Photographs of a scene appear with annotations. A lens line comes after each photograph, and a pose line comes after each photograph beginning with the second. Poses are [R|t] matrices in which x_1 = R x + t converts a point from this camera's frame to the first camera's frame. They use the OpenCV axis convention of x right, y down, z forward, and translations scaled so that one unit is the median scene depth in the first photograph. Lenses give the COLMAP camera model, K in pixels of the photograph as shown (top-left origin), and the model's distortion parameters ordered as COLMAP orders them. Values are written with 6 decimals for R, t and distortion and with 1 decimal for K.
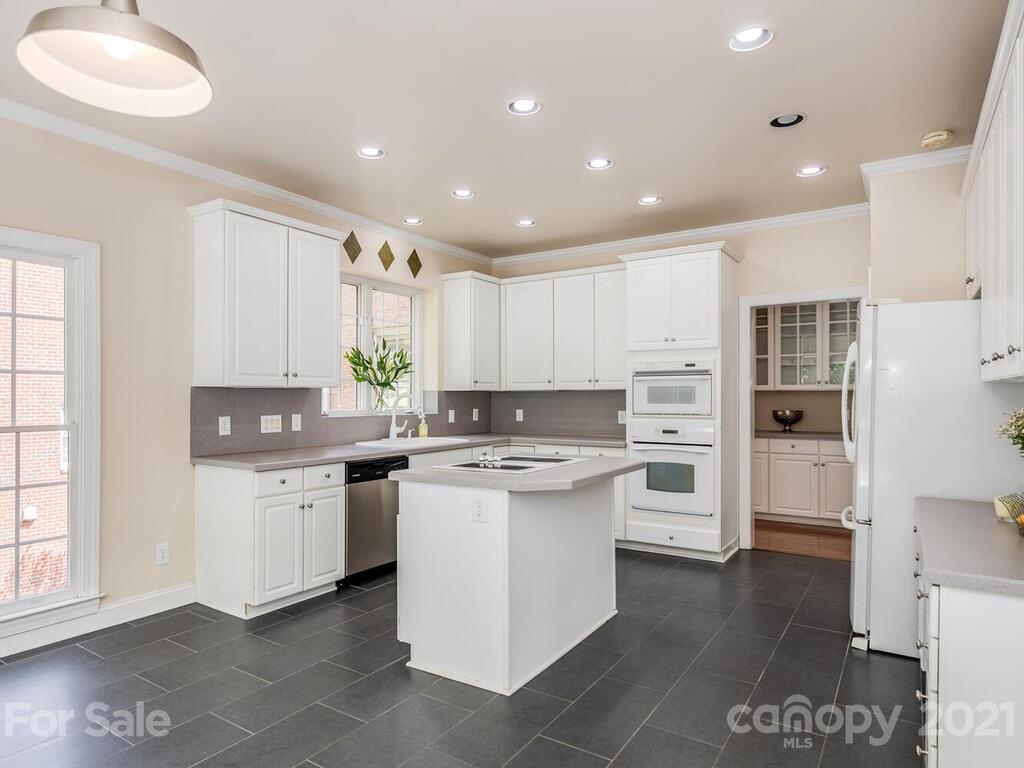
lens RADIAL K [[619.3, 0, 504.5], [0, 619.3, 393.9], [0, 0, 1]] dist [0.027401, 0.000087]
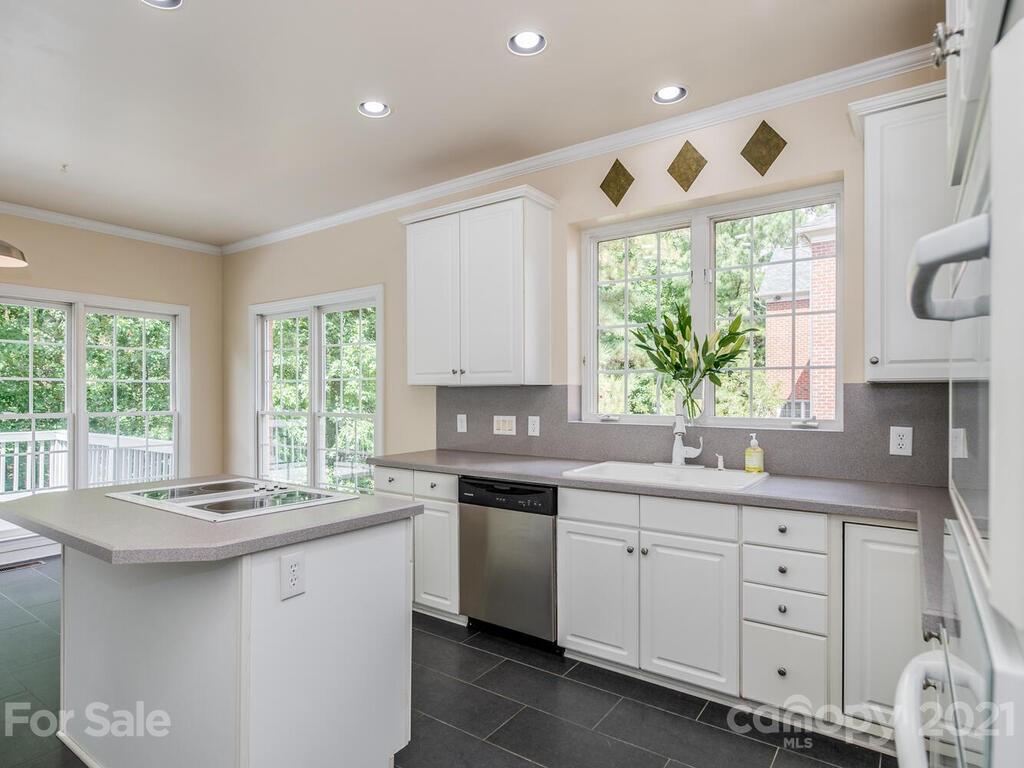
lens RADIAL K [[575.5, 0, 482.7], [0, 575.5, 395.0], [0, 0, 1]] dist [0.005511, -0.006880]
pose [[-0.057579, -0.003157, -0.998336, 0.449869], [0.000252, 0.999995, -0.003176, 0.006399], [0.998341, -0.000434, -0.057578, 0.966130]]
